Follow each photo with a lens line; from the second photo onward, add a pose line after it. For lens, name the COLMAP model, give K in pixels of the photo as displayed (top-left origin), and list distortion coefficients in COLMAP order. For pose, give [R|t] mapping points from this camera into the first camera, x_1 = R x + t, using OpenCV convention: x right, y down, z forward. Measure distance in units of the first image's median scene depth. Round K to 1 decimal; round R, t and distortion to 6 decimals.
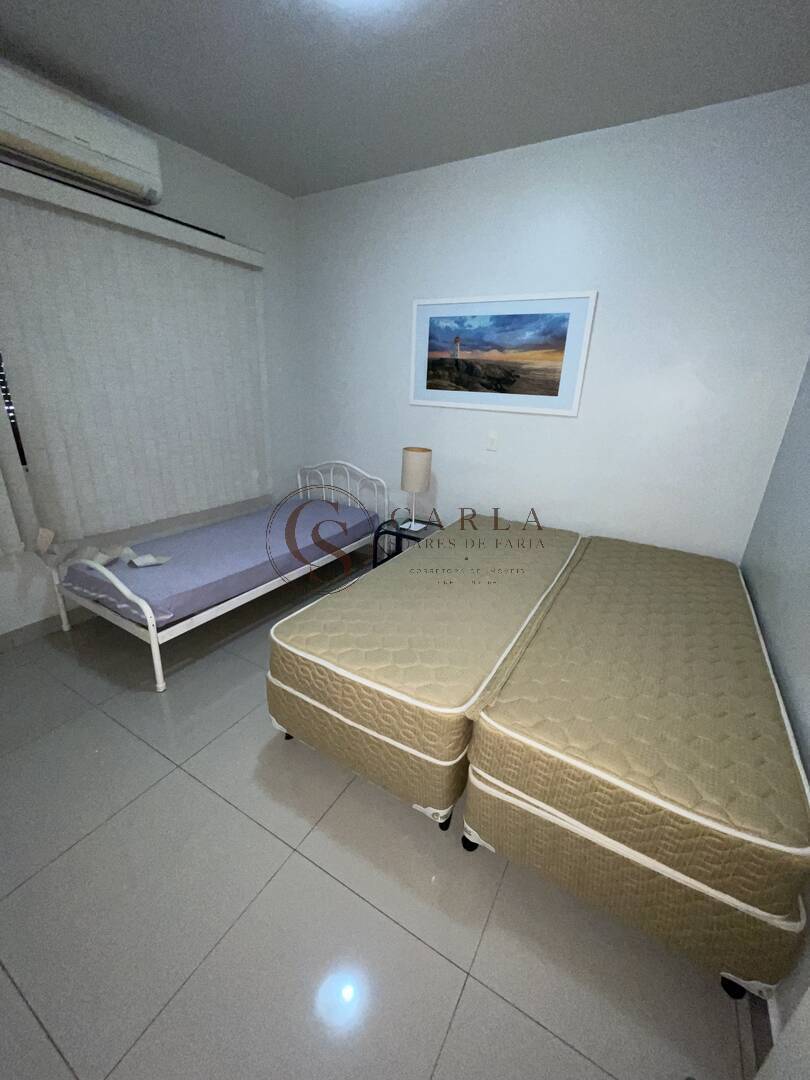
lens RADIAL K [[436.1, 0, 404.1], [0, 436.1, 535.9], [0, 0, 1]] dist [-0.001052, -0.000246]
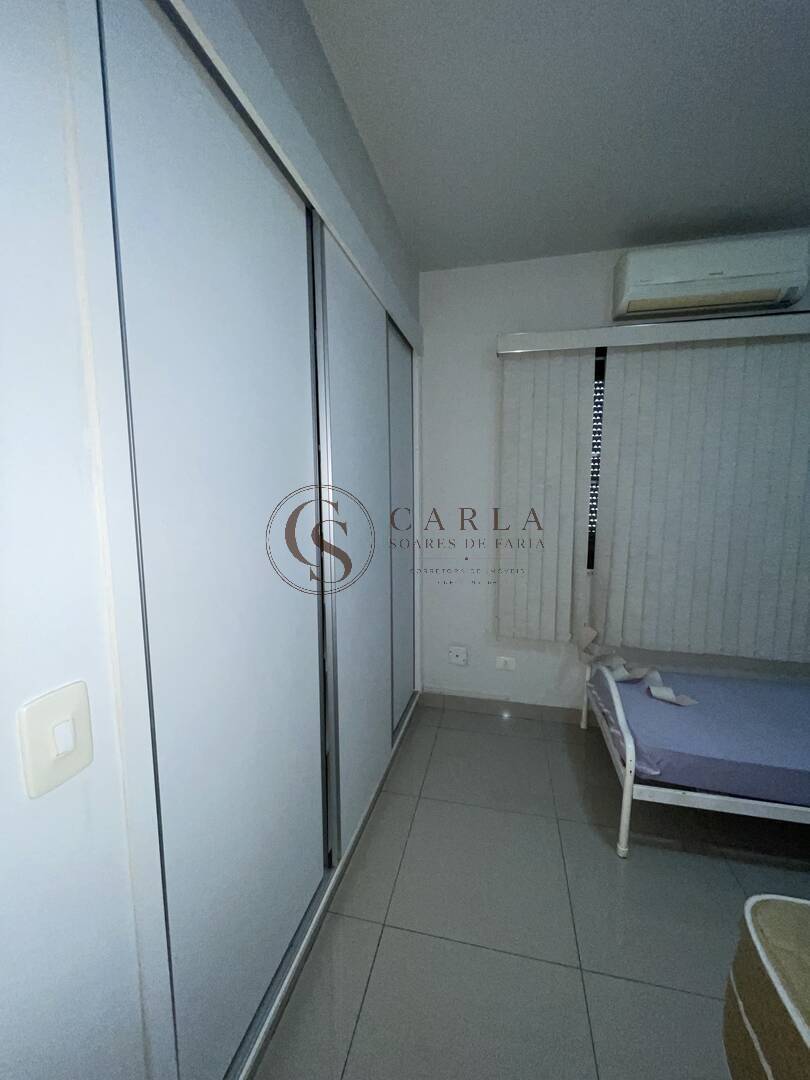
lens RADIAL K [[436.1, 0, 404.1], [0, 436.1, 535.9], [0, 0, 1]] dist [-0.001052, -0.000246]
pose [[0.289157, 0.058705, -0.955480, 0.065852], [-0.297541, 0.954192, -0.031418, -0.062741], [0.909867, 0.293379, 0.293378, 0.192737]]
